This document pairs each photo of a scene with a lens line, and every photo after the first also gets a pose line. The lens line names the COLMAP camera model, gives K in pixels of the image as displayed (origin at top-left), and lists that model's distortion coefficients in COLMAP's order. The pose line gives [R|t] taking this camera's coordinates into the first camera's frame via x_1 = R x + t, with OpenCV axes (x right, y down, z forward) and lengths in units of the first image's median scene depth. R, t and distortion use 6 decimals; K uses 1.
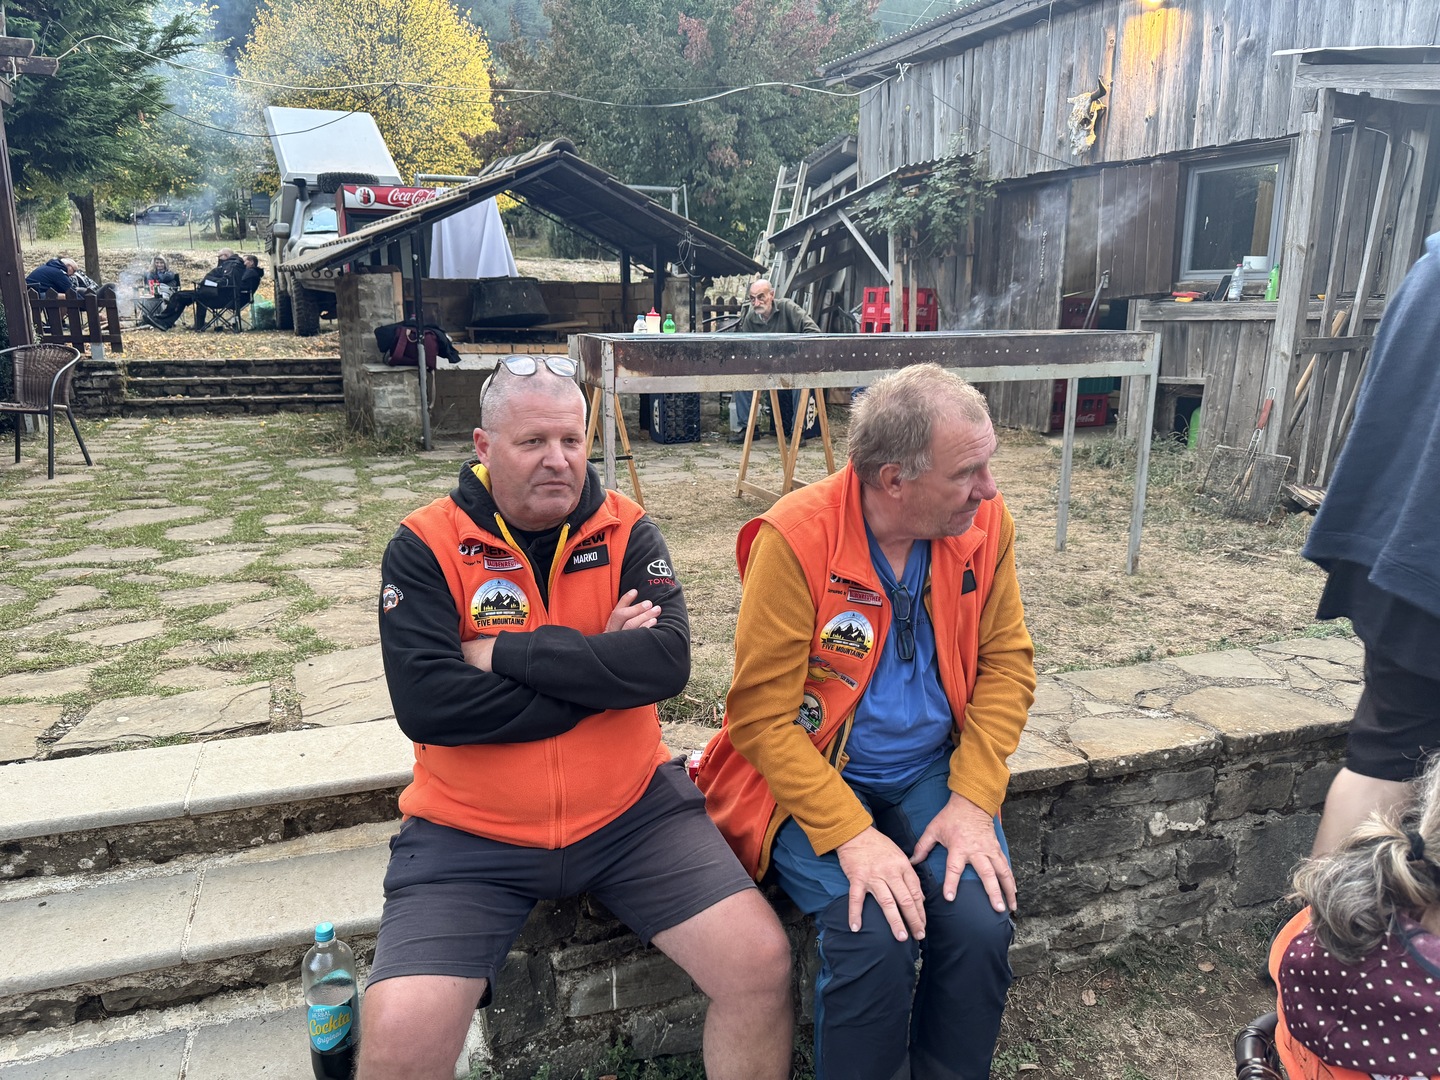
lens RADIAL K [[1002.8, 0, 720.4], [0, 1002.8, 534.3], [0, 0, 1]] dist [0.008035, -0.004715]
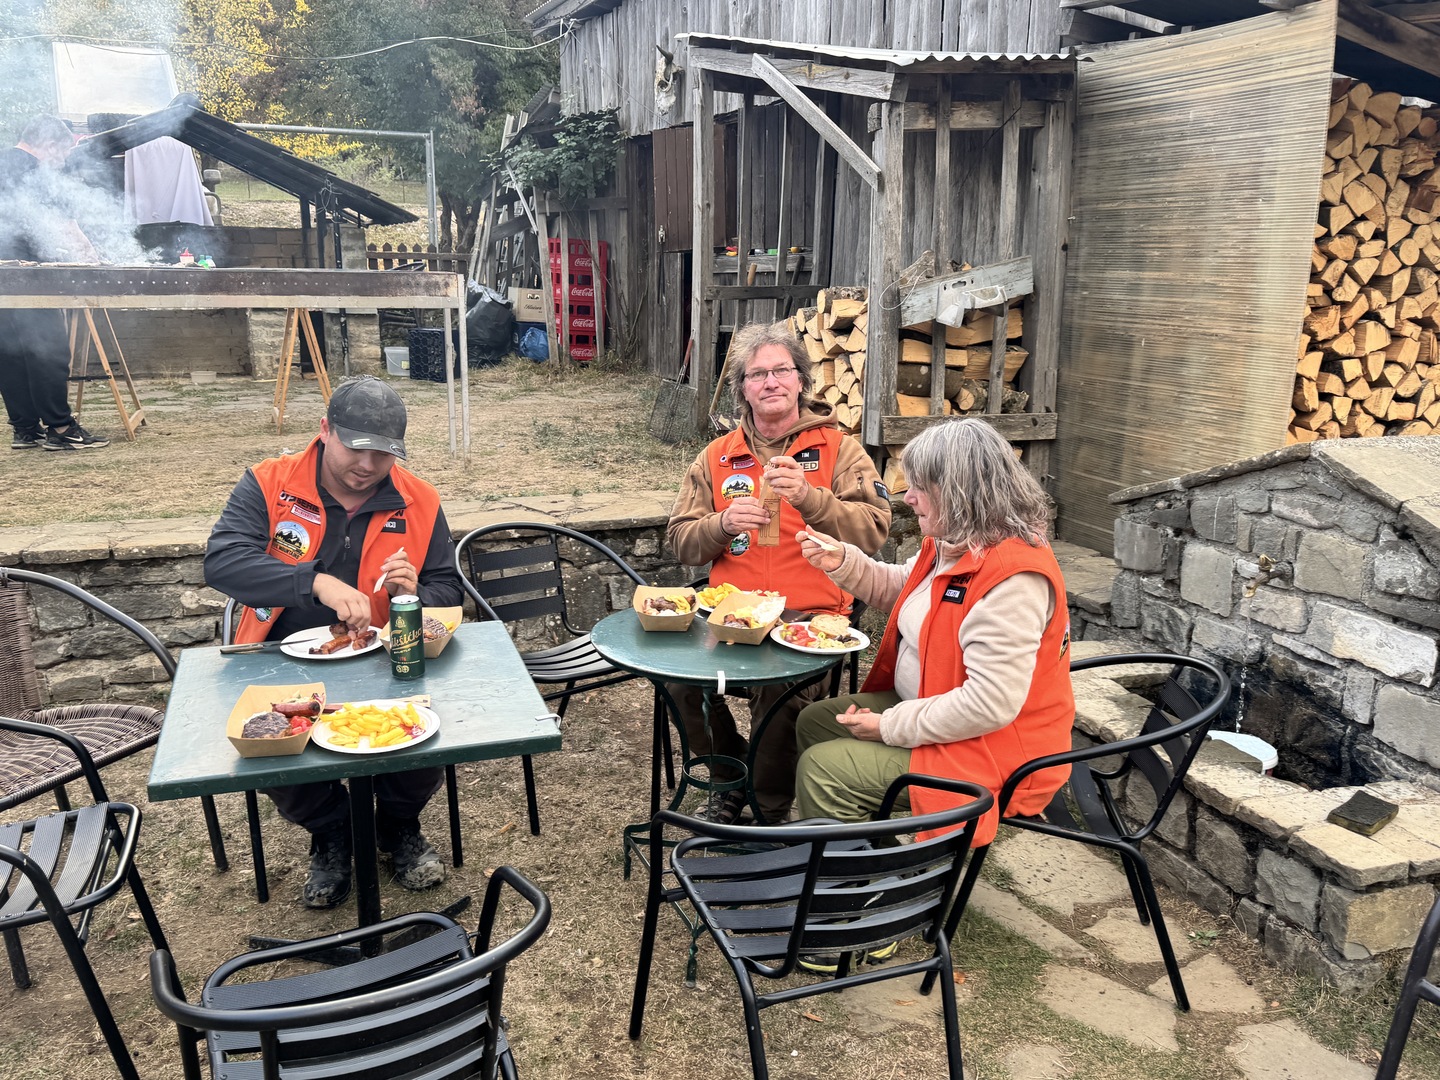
lens RADIAL K [[1177.1, 0, 721.0], [0, 1177.1, 543.5], [0, 0, 1]] dist [0.041302, -0.008248]
pose [[0.999232, 0.021663, -0.032653, 0.814637], [-0.021333, 0.999718, 0.010408, 0.110796], [0.032870, -0.009703, 0.999413, -0.452264]]
